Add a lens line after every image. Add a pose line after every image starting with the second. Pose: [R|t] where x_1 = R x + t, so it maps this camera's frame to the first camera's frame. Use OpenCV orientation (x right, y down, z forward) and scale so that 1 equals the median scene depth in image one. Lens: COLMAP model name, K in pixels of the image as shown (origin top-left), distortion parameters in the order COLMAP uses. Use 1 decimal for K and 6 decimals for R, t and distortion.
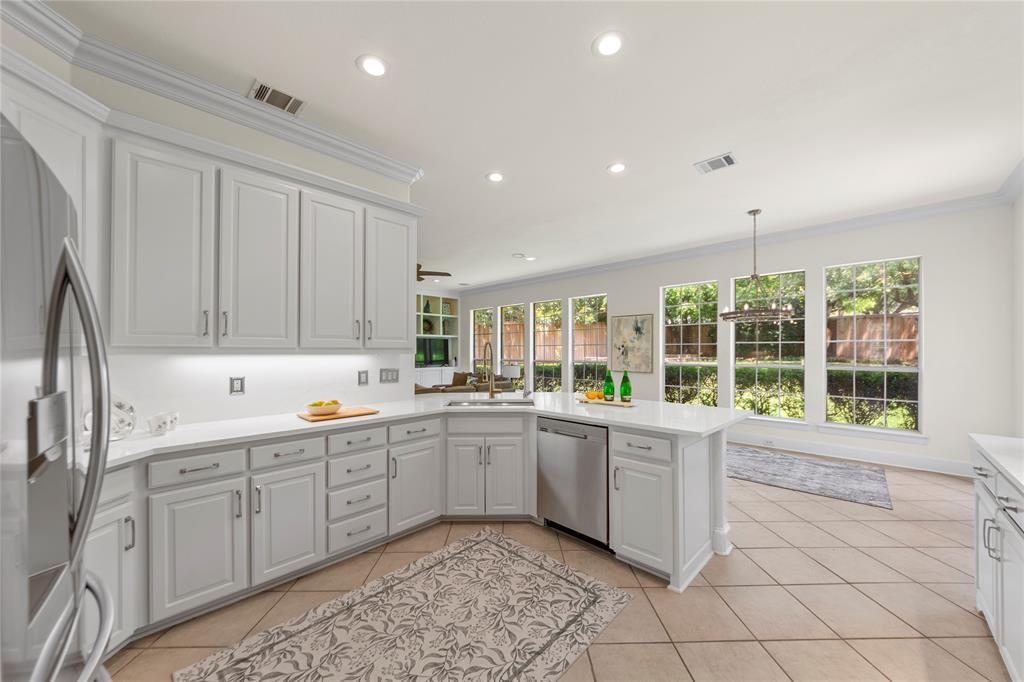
lens RADIAL K [[371.6, 0, 512.3], [0, 371.6, 348.7], [0, 0, 1]] dist [-0.000680, -0.000398]
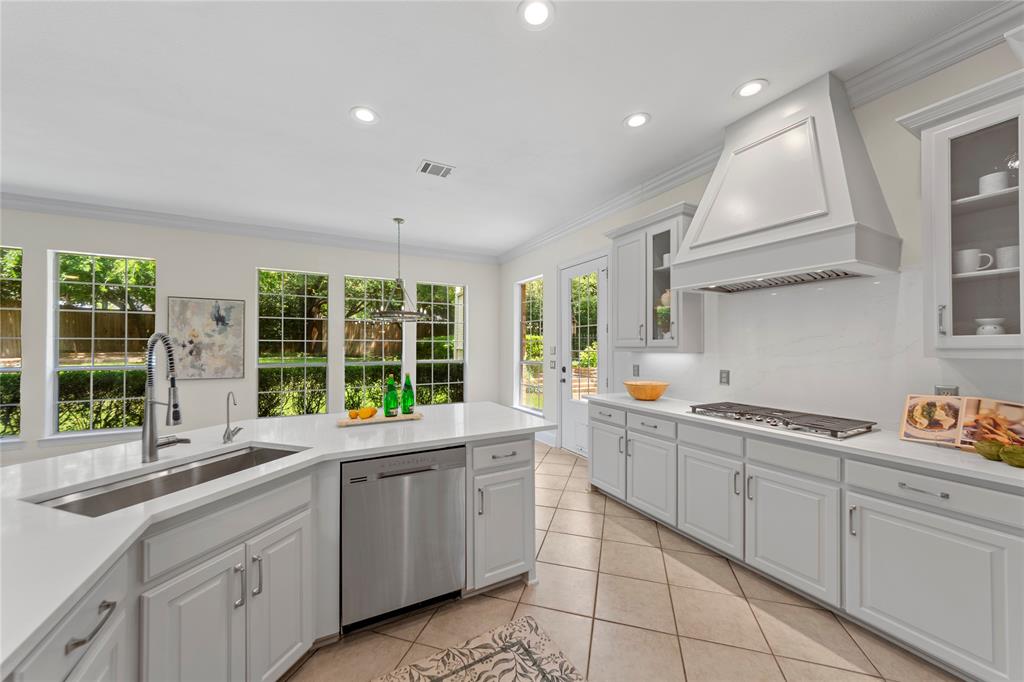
lens RADIAL K [[371.6, 0, 514.3], [0, 371.6, 345.9], [0, 0, 1]] dist [-0.000680, -0.000398]
pose [[0.282728, 0.006678, 0.959177, -0.252683], [-0.008033, 0.999957, -0.004594, -0.002065], [-0.959166, -0.006406, 0.282770, 0.333572]]
